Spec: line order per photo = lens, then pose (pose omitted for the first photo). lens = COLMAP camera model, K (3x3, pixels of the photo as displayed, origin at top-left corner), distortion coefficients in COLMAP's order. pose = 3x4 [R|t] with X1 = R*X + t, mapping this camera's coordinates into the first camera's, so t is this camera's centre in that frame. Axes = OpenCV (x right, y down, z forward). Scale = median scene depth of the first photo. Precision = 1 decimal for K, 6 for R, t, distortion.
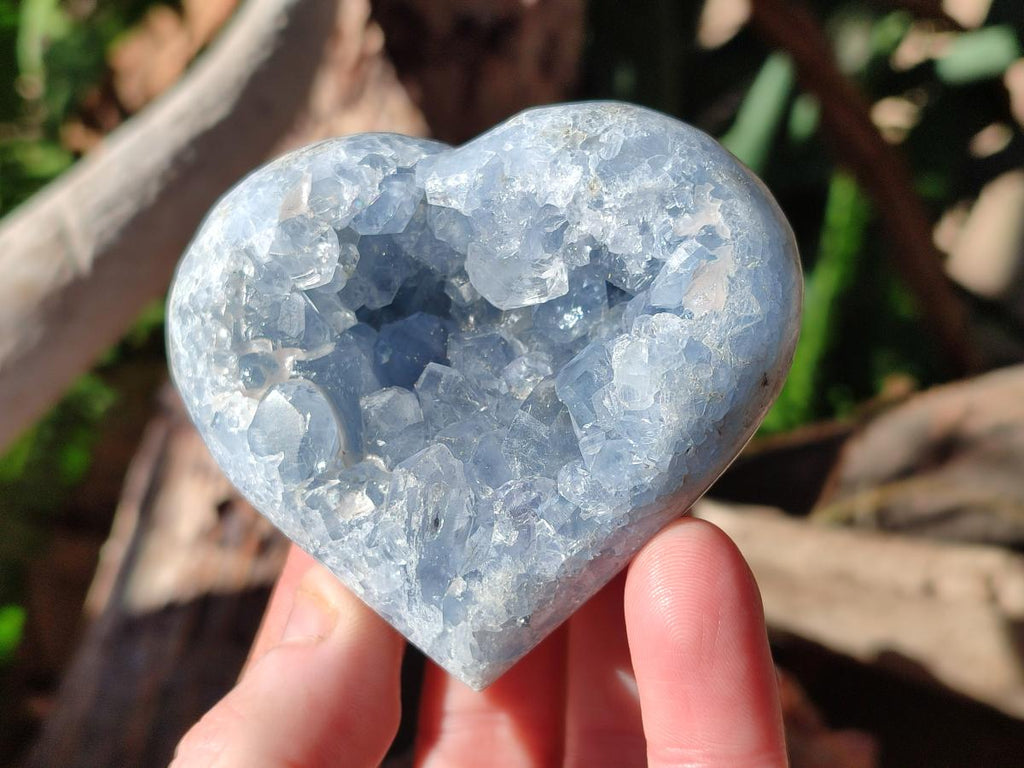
lens RADIAL K [[1519.7, 0, 512.0], [0, 1519.7, 384.0], [0, 0, 1]] dist [0.437372, -3.251892]
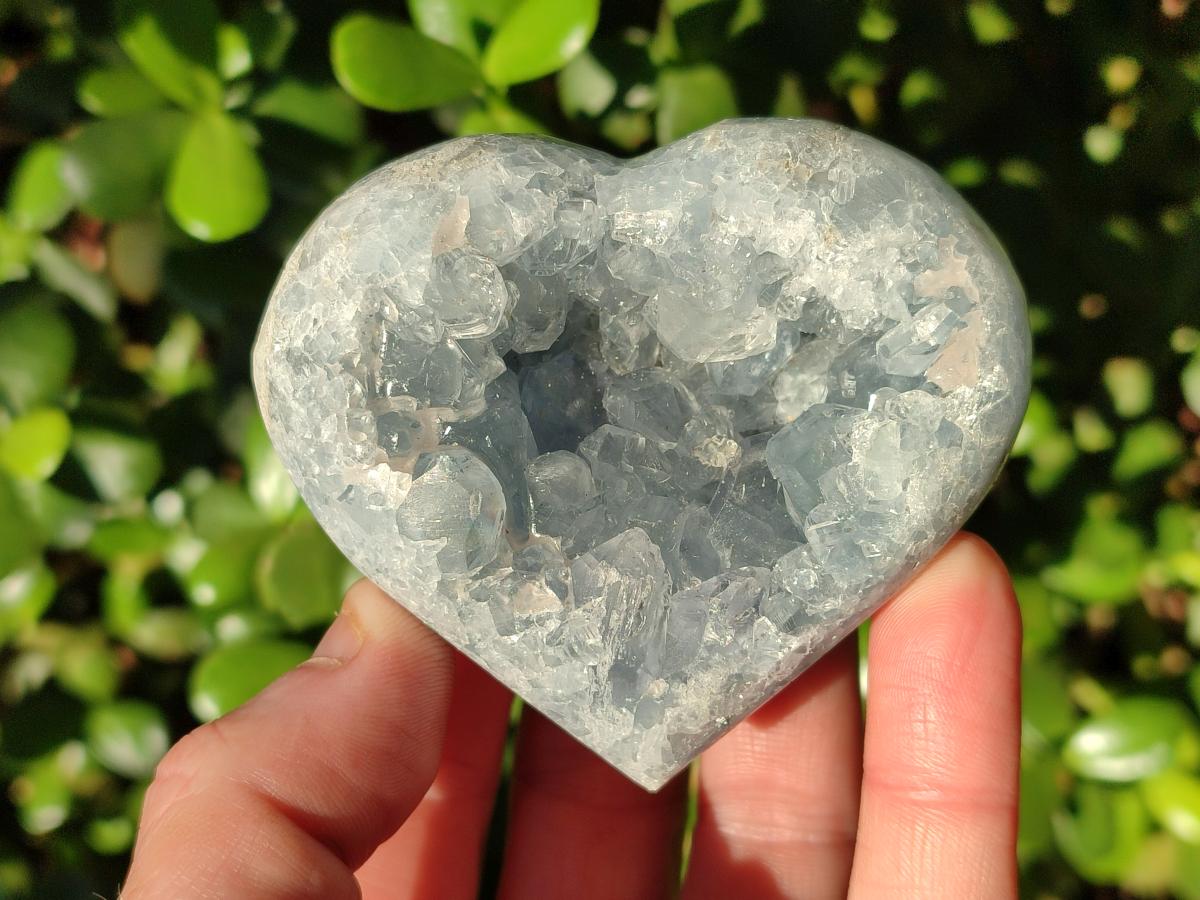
lens RADIAL K [[1780.9, 0, 600.0], [0, 1780.9, 450.0], [0, 0, 1]] dist [0.437372, -3.251892]
pose [[0.962284, -0.022037, 0.271153, -0.340035], [-0.022331, 0.986952, 0.159460, -0.164995], [-0.271129, -0.159501, 0.949236, 0.051215]]
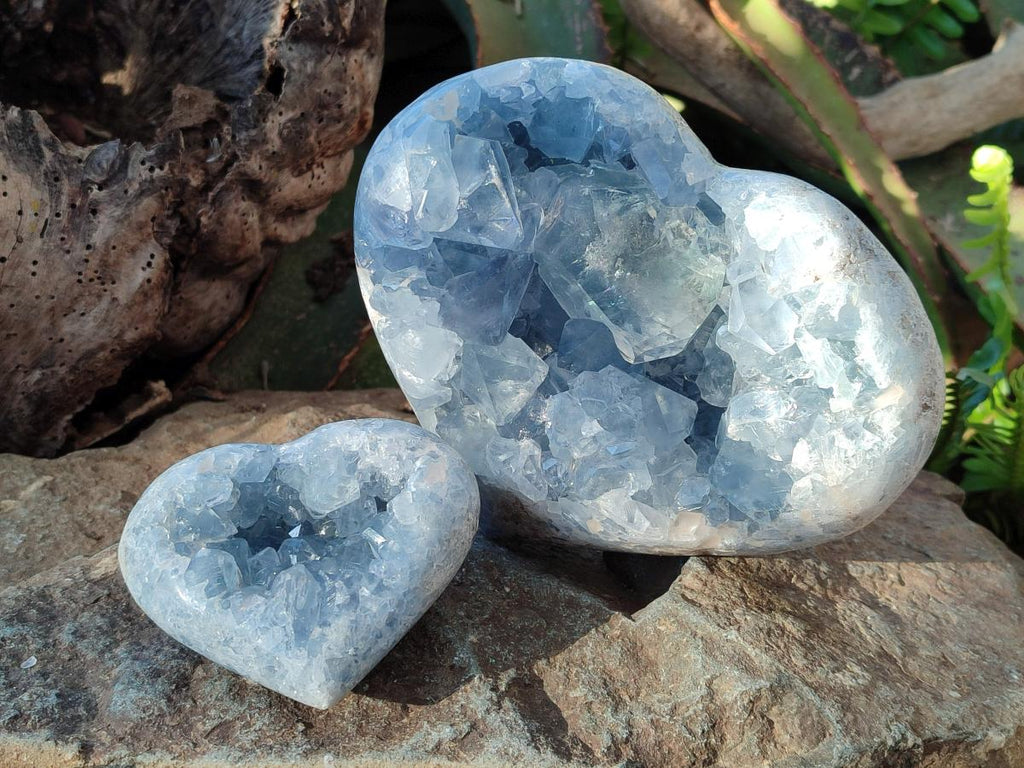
lens RADIAL K [[1519.7, 0, 512.0], [0, 1519.7, 384.0], [0, 0, 1]] dist [0.437372, -3.251892]
pose [[0.954054, 0.024032, 0.298670, -0.358701], [0.144562, 0.836179, -0.529062, 0.867059], [-0.262456, 0.547930, 0.794286, -0.646363]]
